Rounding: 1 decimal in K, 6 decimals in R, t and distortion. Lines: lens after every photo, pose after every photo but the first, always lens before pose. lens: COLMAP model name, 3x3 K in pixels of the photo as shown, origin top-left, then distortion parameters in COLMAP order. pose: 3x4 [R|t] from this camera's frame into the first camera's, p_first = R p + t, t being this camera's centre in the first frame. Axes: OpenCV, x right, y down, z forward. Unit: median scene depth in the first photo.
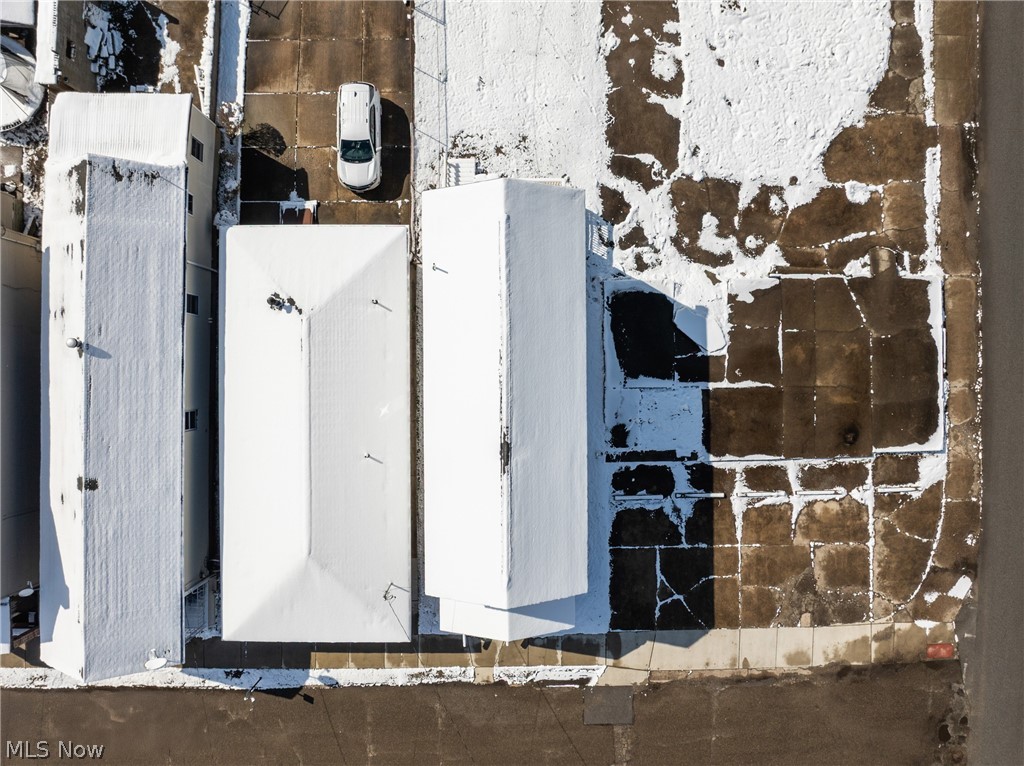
lens RADIAL K [[727.7, 0, 512.0], [0, 727.7, 383.0], [0, 0, 1]] dist [-0.030364, -0.006066]
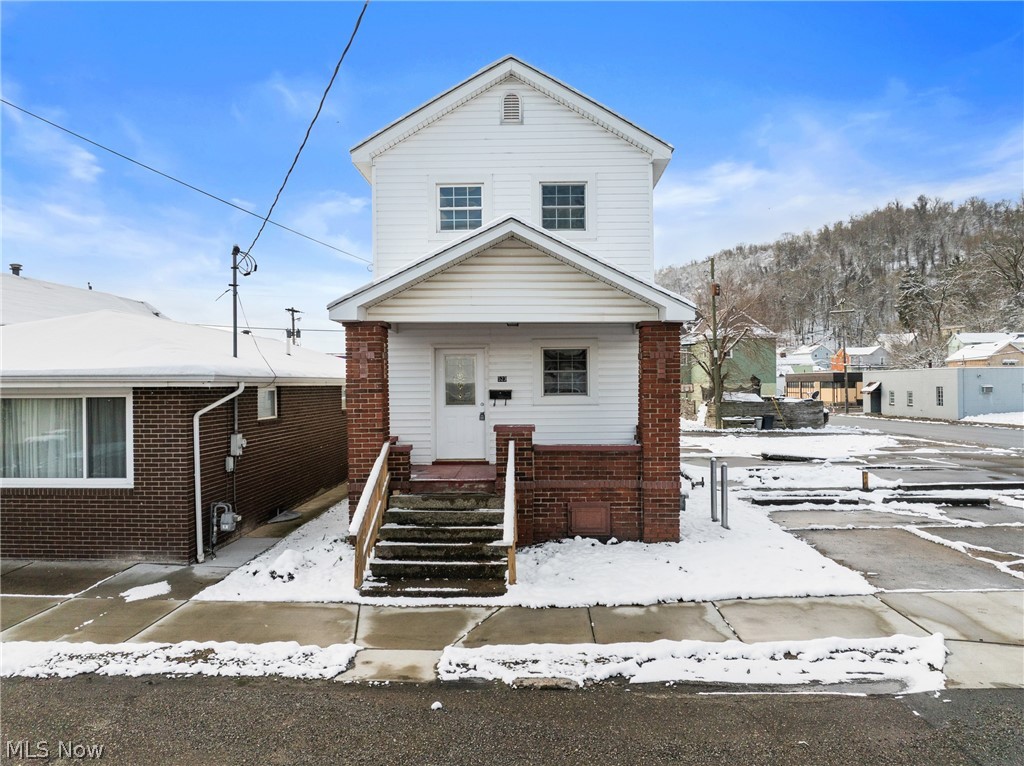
lens RADIAL K [[723.1, 0, 512.0], [0, 723.1, 383.0], [0, 0, 1]] dist [0.001569, -0.000597]
pose [[0.999053, -0.031357, -0.030160, 0.005964], [-0.030394, -0.006983, -0.999514, 0.618539], [0.031131, 0.999484, -0.007930, 0.915751]]
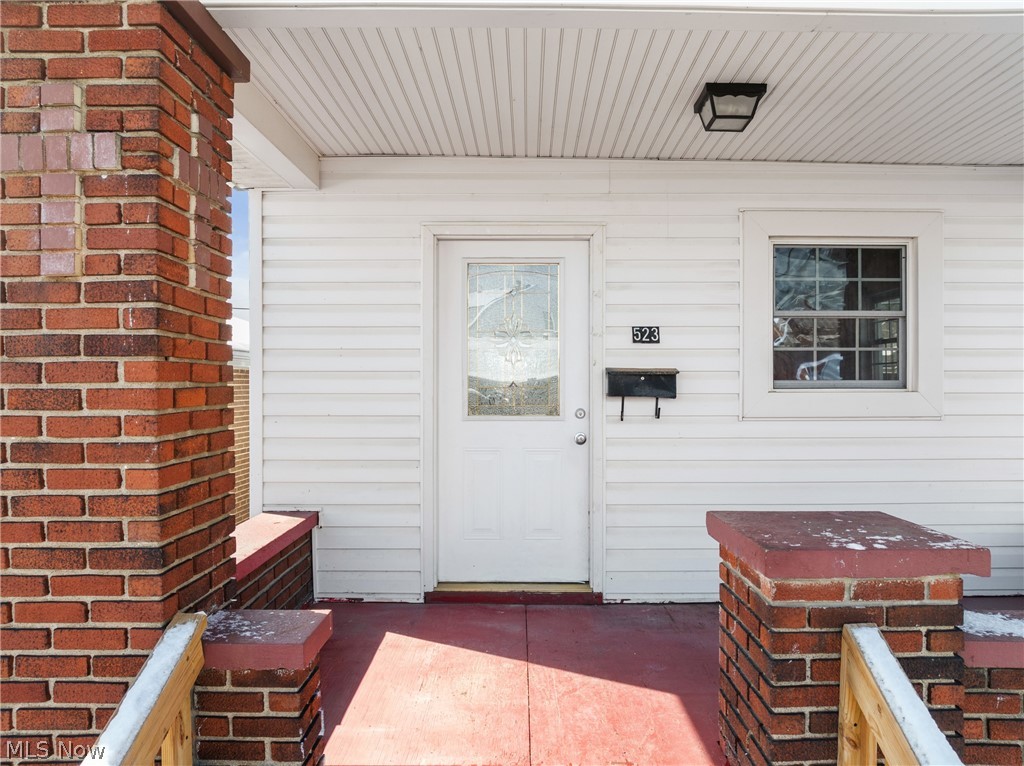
lens RADIAL K [[727.7, 0, 512.0], [0, 727.7, 383.0], [0, 0, 1]] dist [-0.030364, -0.006066]
pose [[0.999568, -0.021925, -0.019579, -0.032745], [-0.019750, -0.007626, -0.999776, 0.347687], [0.021771, 0.999731, -0.008056, 0.919217]]
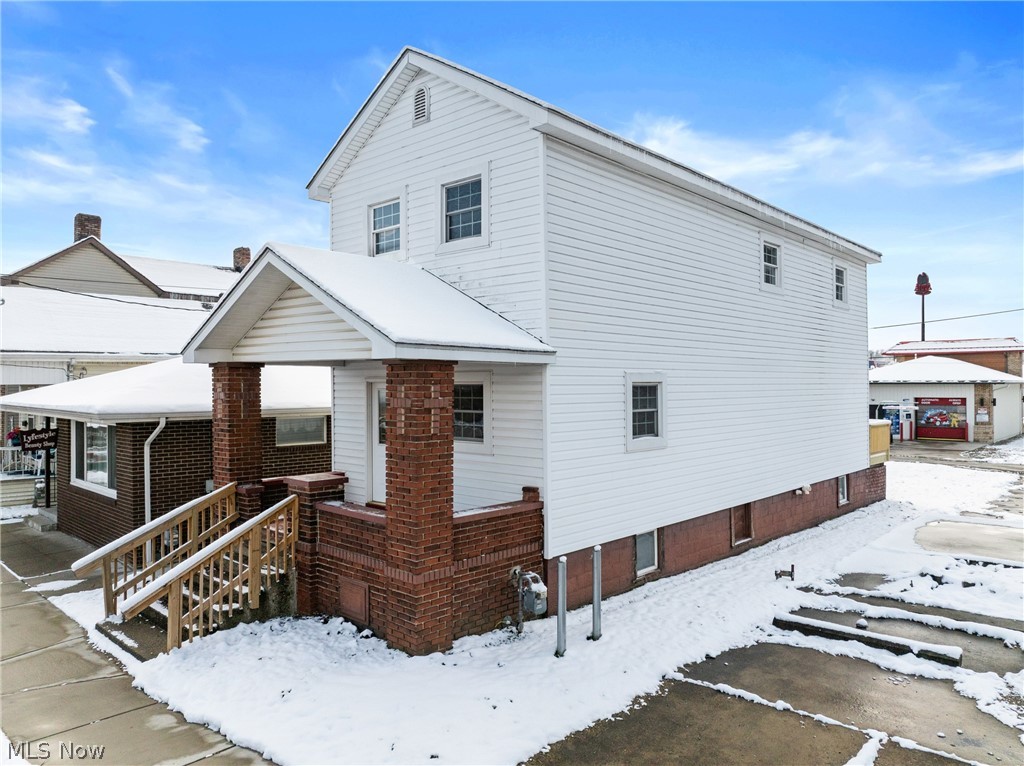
lens RADIAL K [[727.7, 0, 512.0], [0, 727.7, 383.0], [0, 0, 1]] dist [-0.030364, -0.006066]
pose [[0.727083, -0.022615, -0.686177, 0.264435], [-0.686404, -0.003391, -0.727212, 0.441906], [0.014119, 0.999738, -0.017989, 0.900385]]
